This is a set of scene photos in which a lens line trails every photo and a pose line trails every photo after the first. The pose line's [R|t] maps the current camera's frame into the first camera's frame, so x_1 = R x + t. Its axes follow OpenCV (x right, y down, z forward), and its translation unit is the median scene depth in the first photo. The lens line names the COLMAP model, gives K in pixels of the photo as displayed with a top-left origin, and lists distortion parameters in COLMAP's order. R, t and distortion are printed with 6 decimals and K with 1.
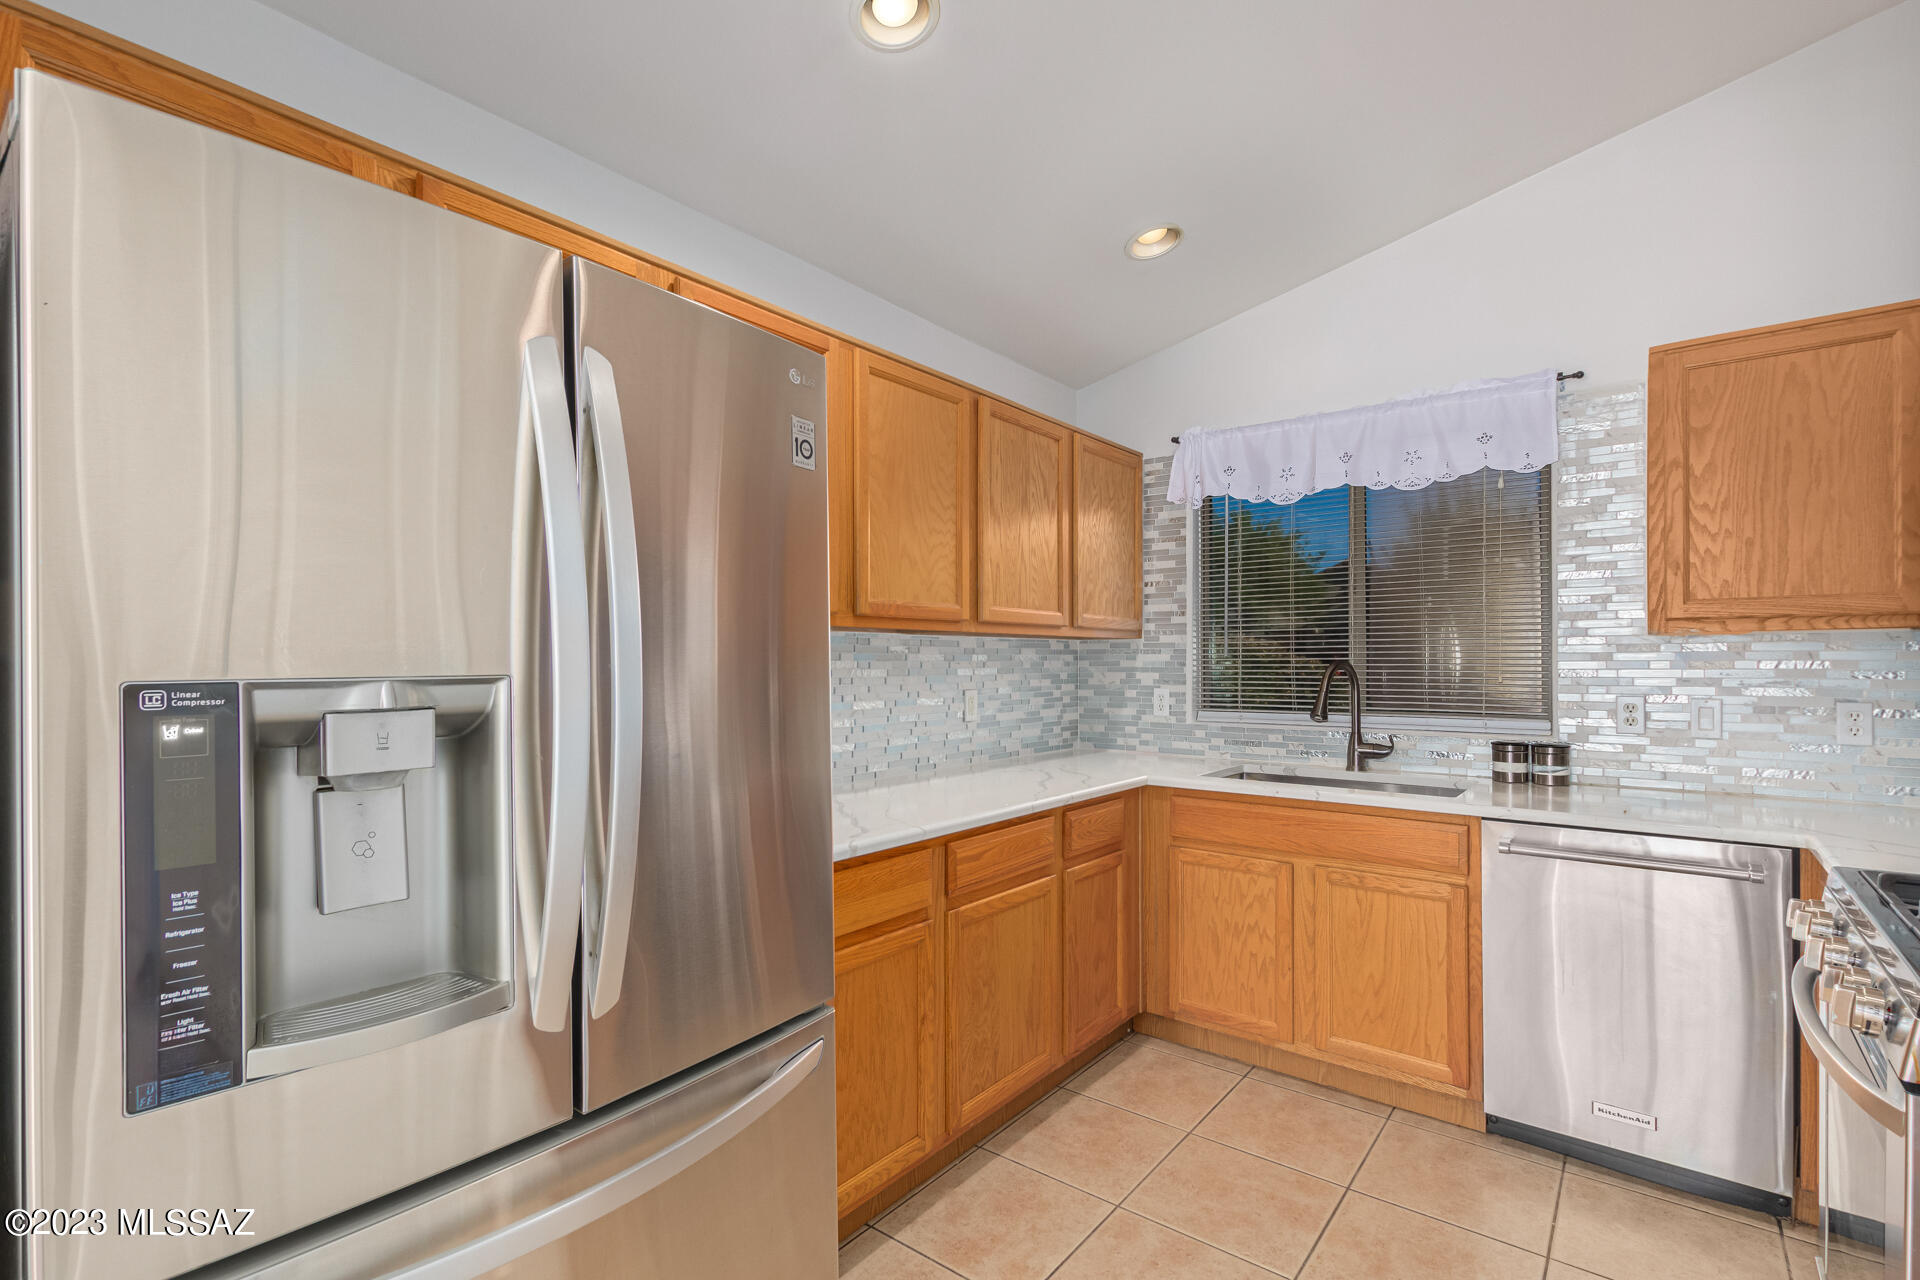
lens RADIAL K [[879.4, 0, 965.3], [0, 879.4, 659.5], [0, 0, 1]] dist [0.009521, -0.003290]
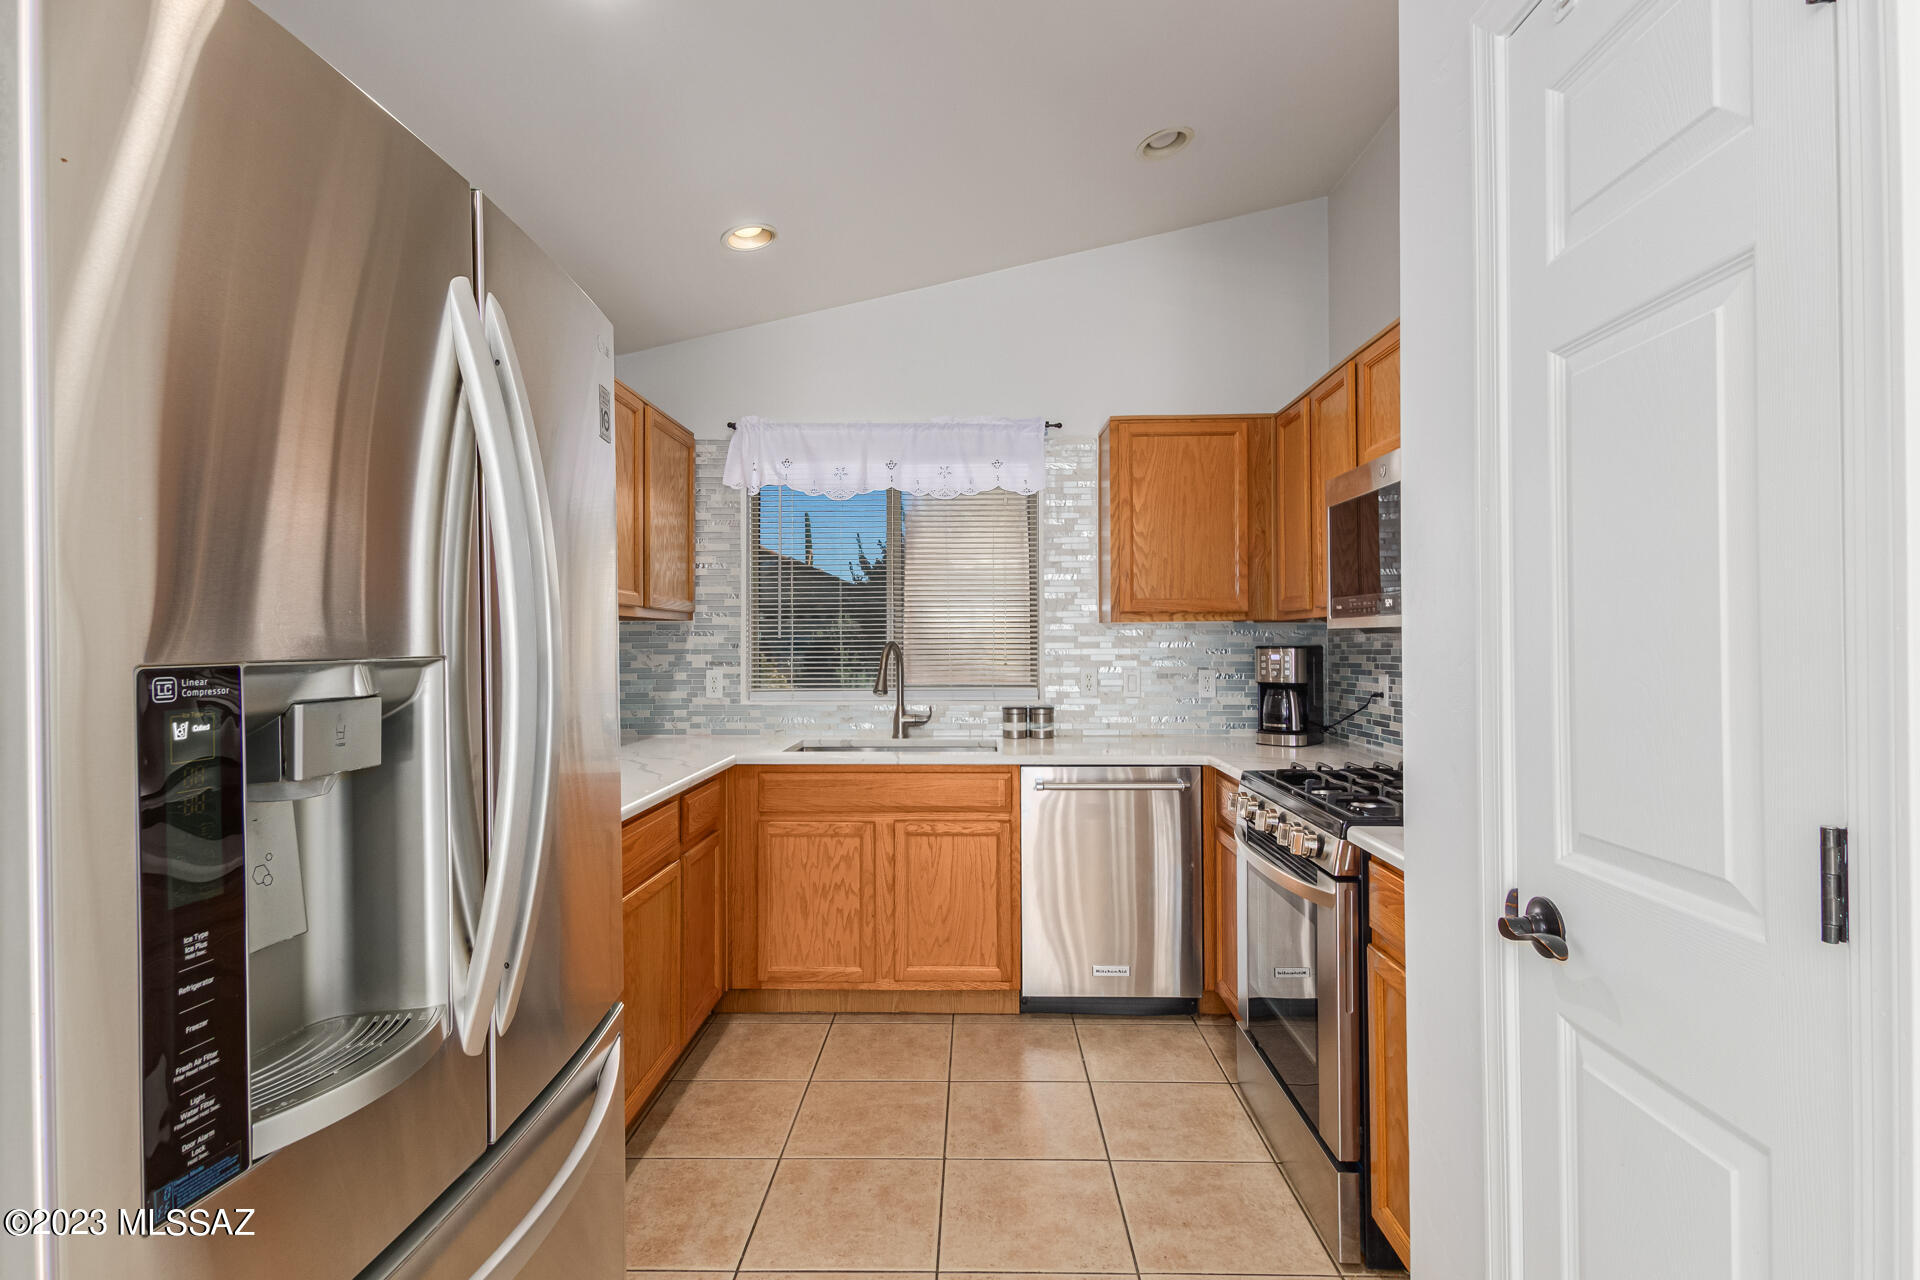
lens RADIAL K [[934.0, 0, 957.9], [0, 934.0, 634.6], [0, 0, 1]] dist [0.011299, -0.000281]
pose [[0.799831, 0.004176, 0.600210, -0.267325], [0.001035, 0.999965, -0.008336, 0.001655], [-0.600224, 0.007289, 0.799799, -0.023605]]
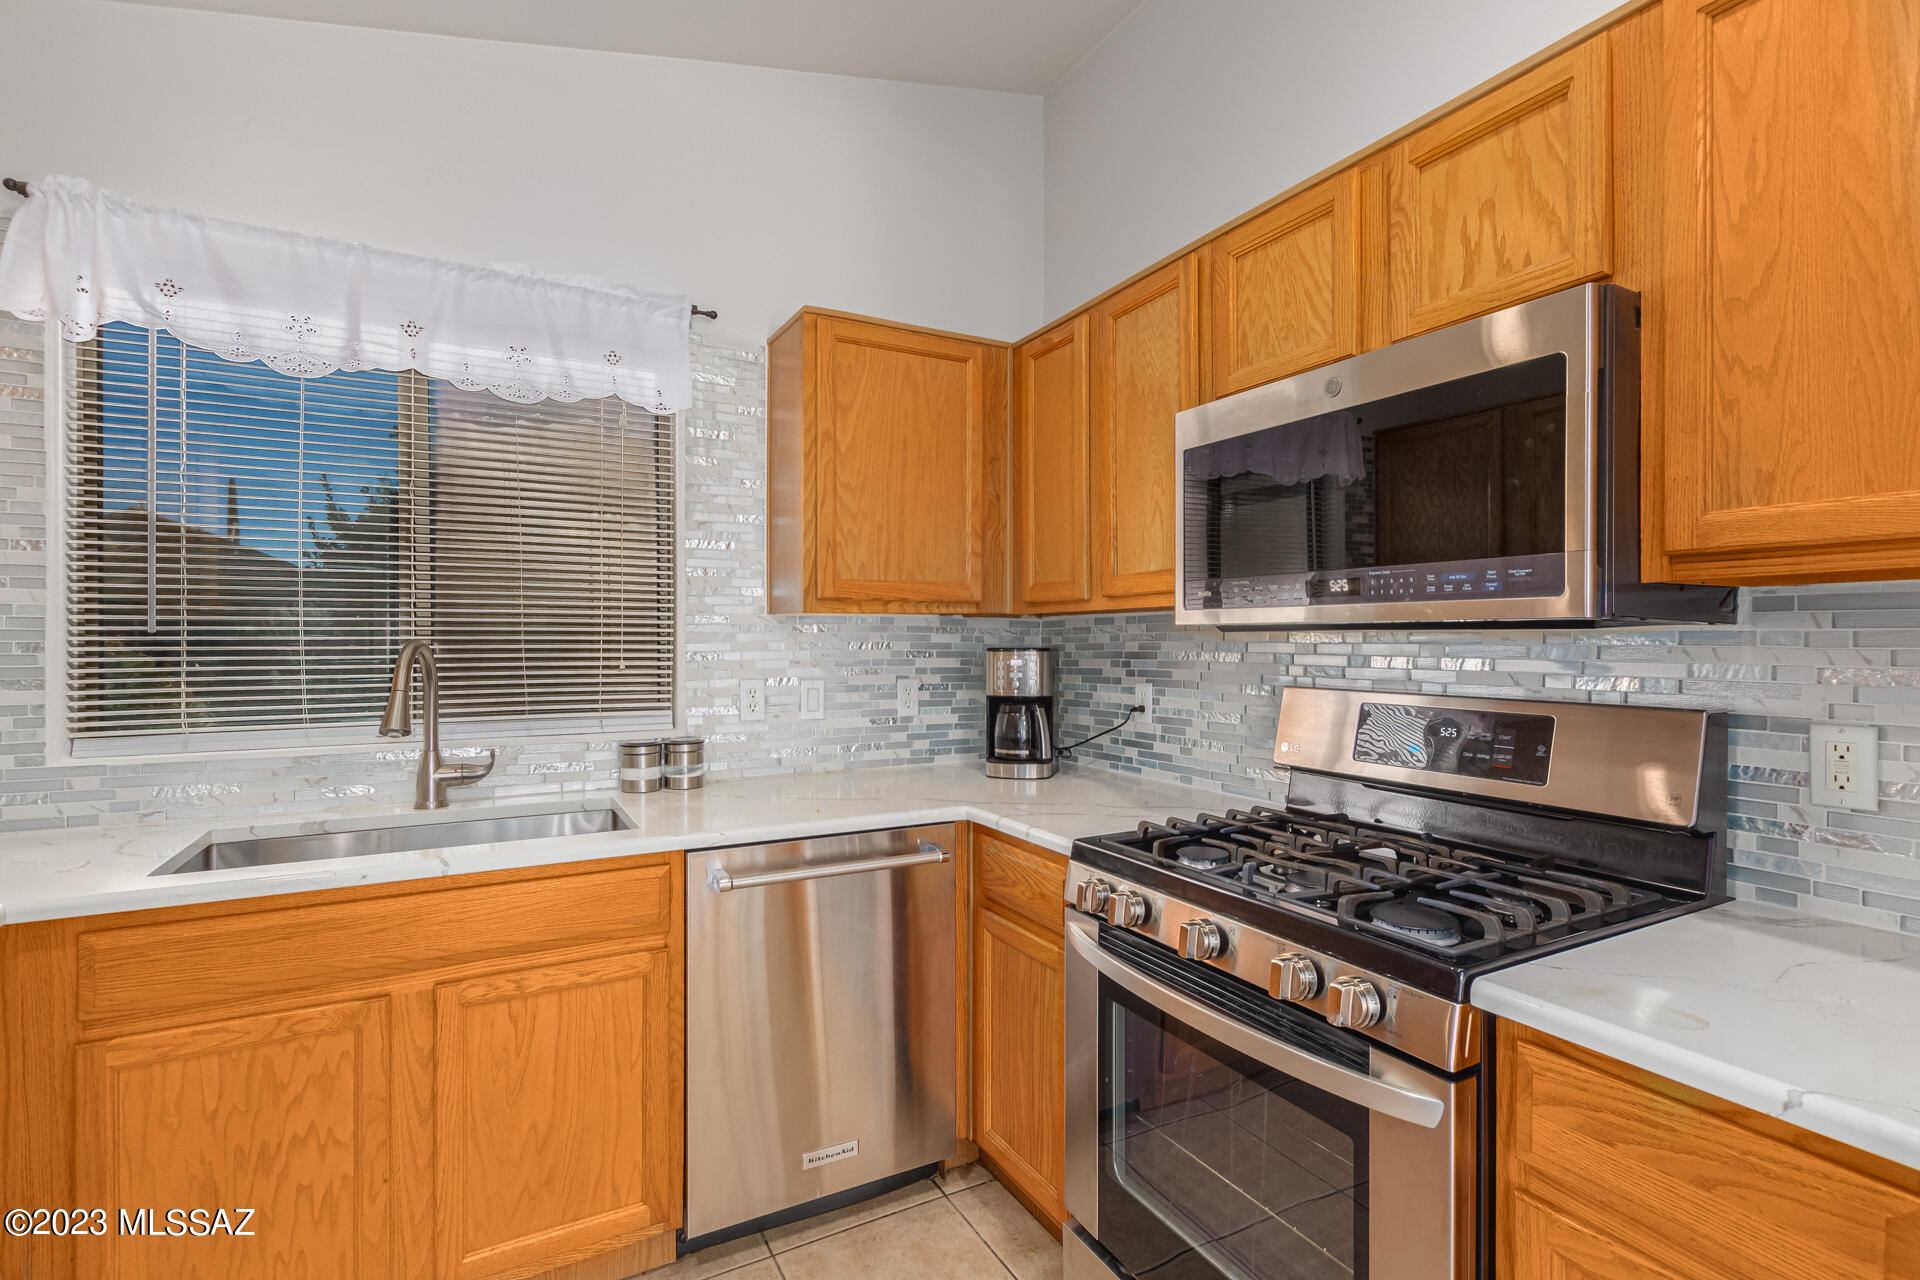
lens RADIAL K [[879.4, 0, 964.4], [0, 879.4, 646.2], [0, 0, 1]] dist [0.009521, -0.003290]
pose [[0.385434, -0.003785, 0.922728, -0.015258], [-0.002502, 0.999984, 0.005147, 0.000673], [-0.922732, -0.004293, 0.385418, 0.440759]]
